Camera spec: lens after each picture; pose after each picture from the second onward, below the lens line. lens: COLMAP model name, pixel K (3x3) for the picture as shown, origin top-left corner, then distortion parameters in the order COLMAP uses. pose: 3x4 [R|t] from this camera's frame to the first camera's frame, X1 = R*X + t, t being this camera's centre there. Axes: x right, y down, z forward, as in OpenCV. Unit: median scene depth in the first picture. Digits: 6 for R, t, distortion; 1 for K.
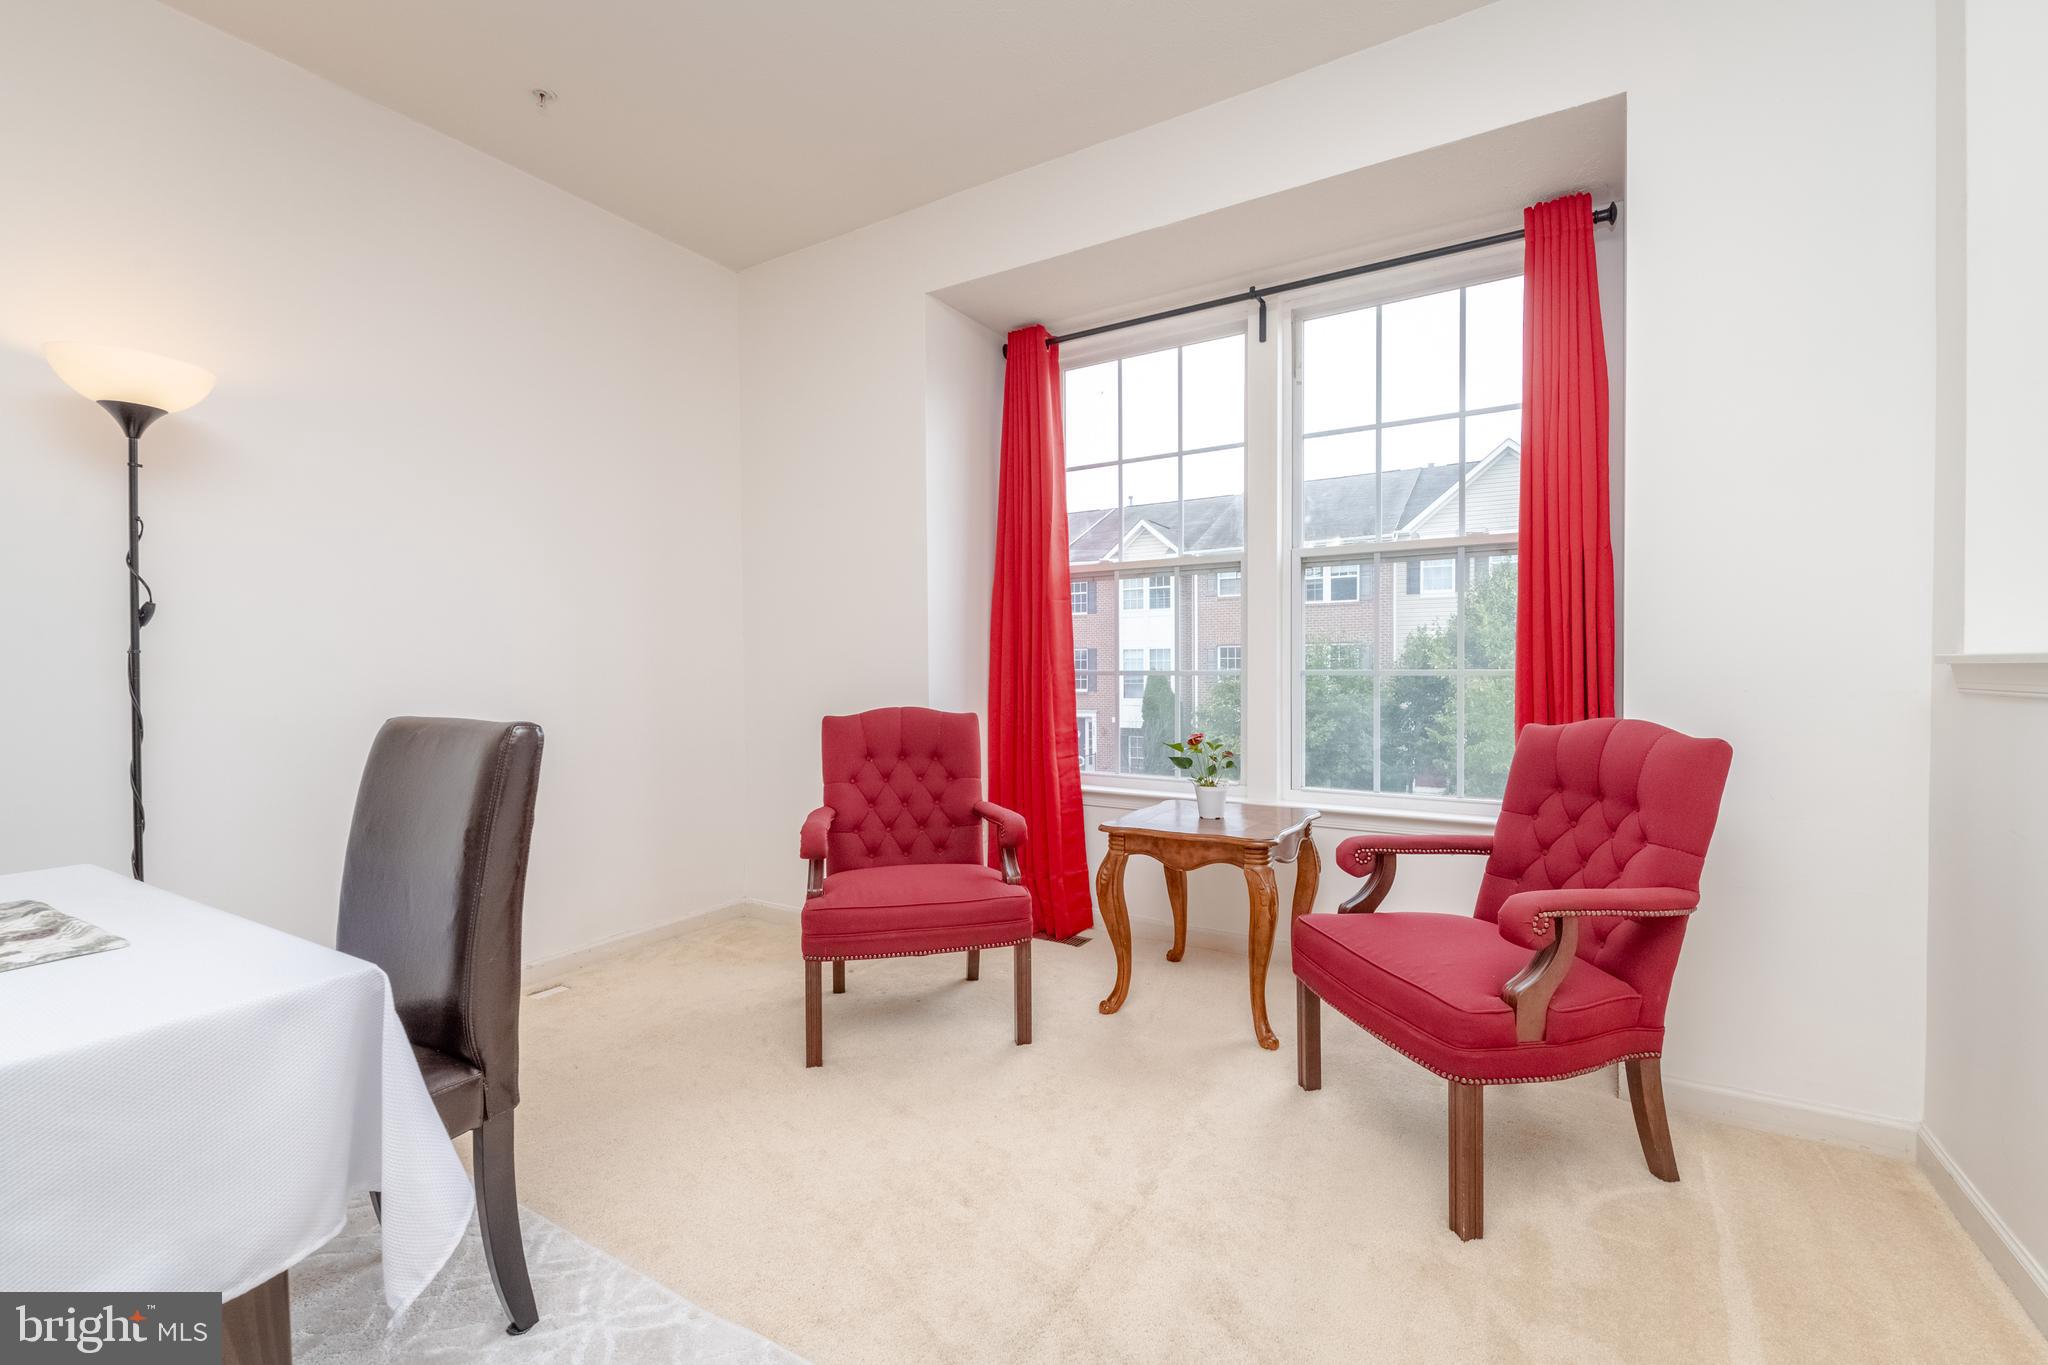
lens RADIAL K [[872.9, 0, 1032.2], [0, 872.9, 682.6], [0, 0, 1]] dist [-0.010276, -0.000362]
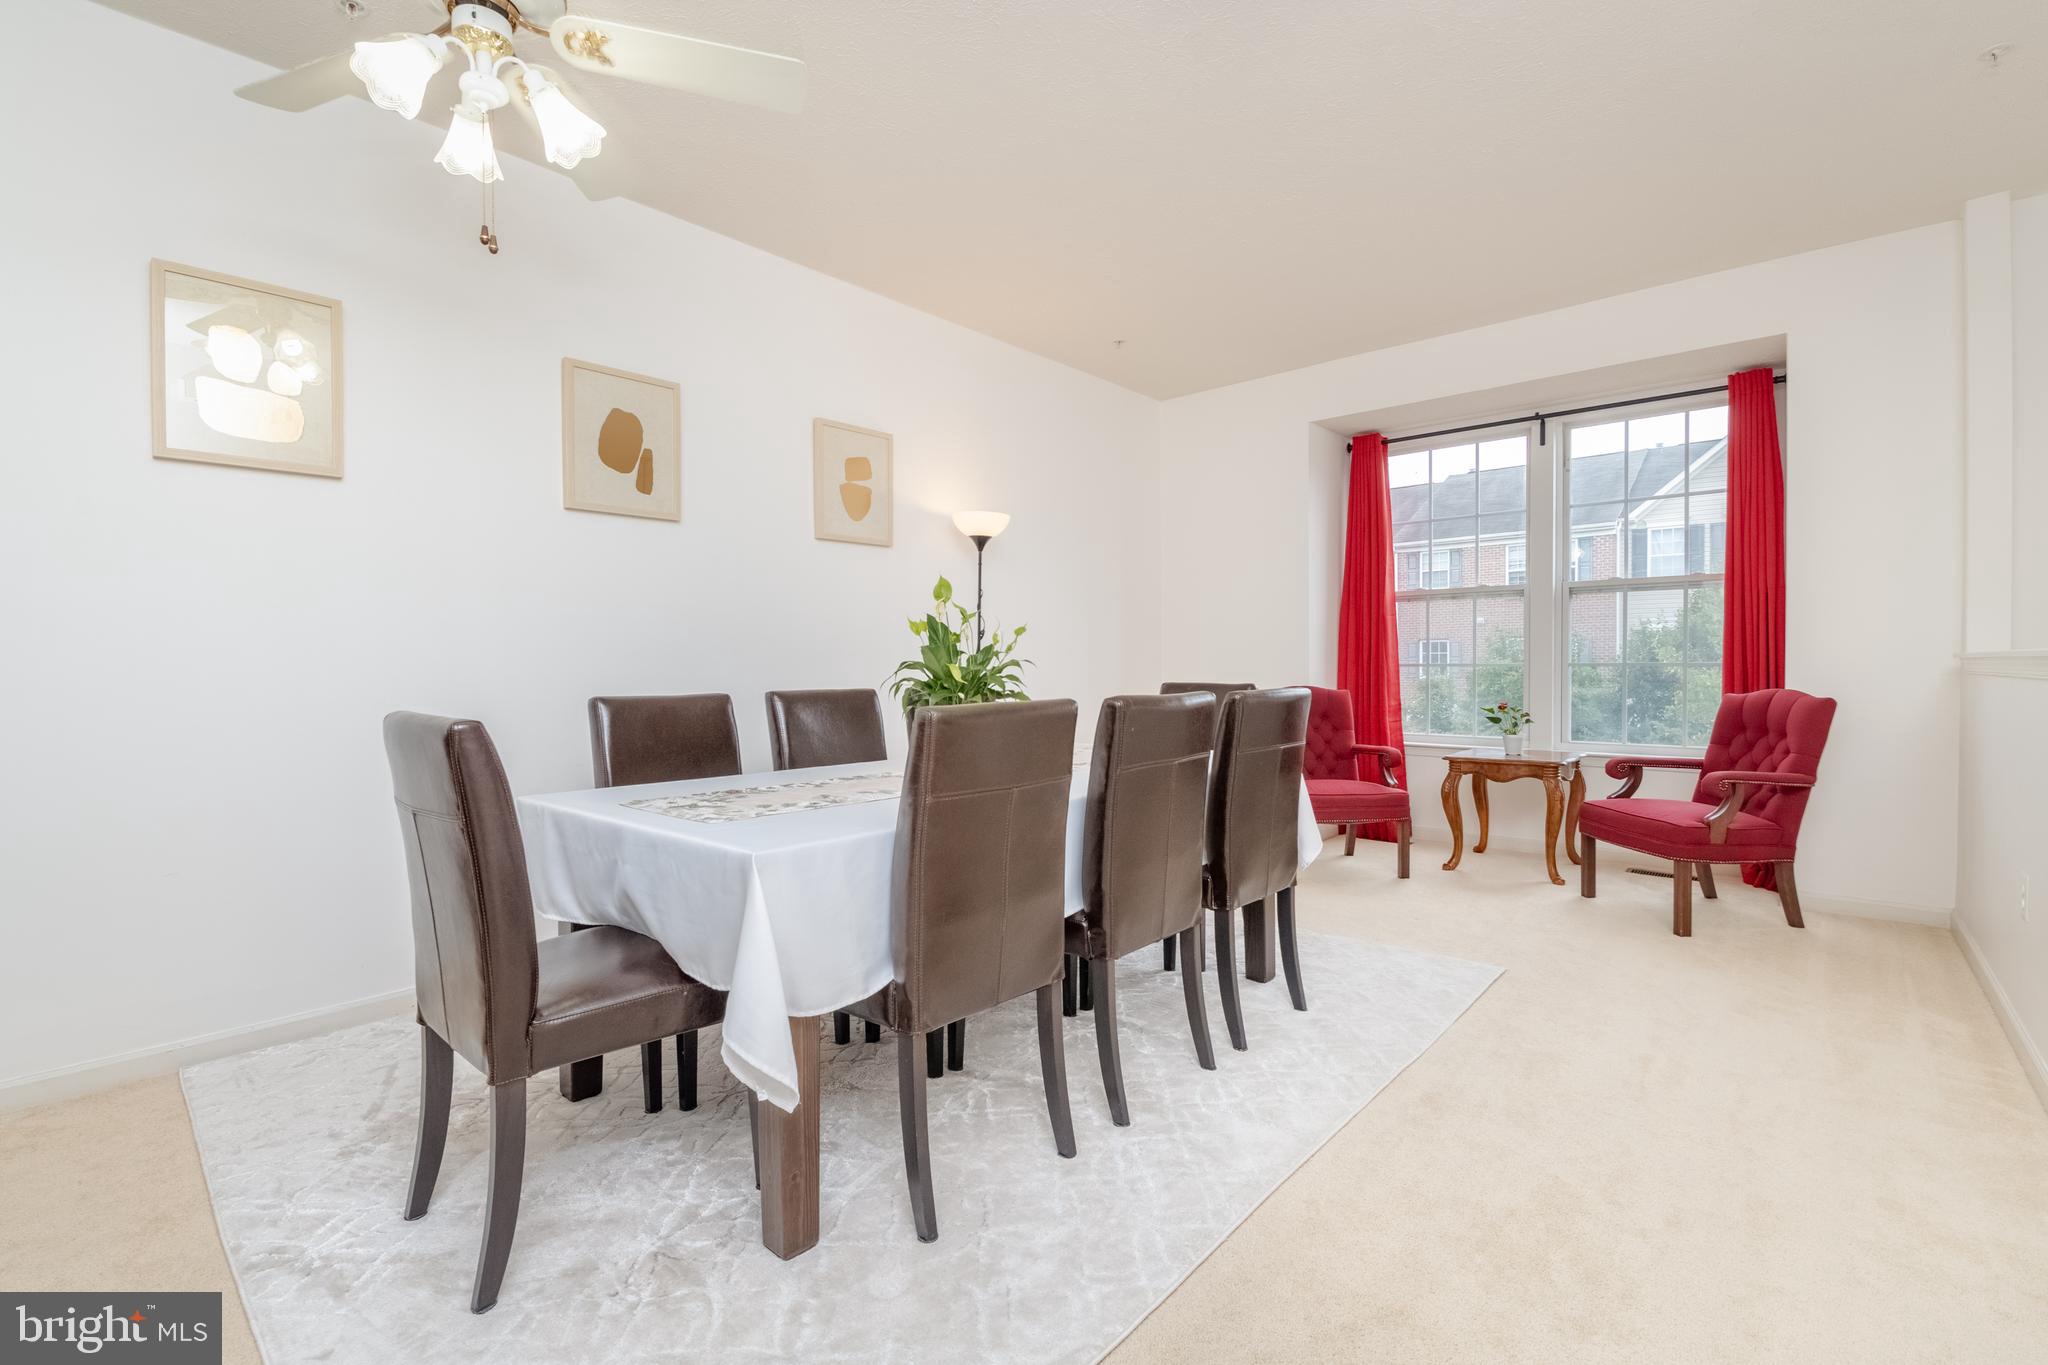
lens RADIAL K [[908.8, 0, 1011.3], [0, 908.8, 687.7], [0, 0, 1]] dist [-0.029937, -0.001254]
pose [[0.980722, 0.002394, -0.195391, -0.405671], [-0.000560, 0.999955, 0.009442, 0.018154], [0.195405, -0.009151, 0.980680, -0.861793]]
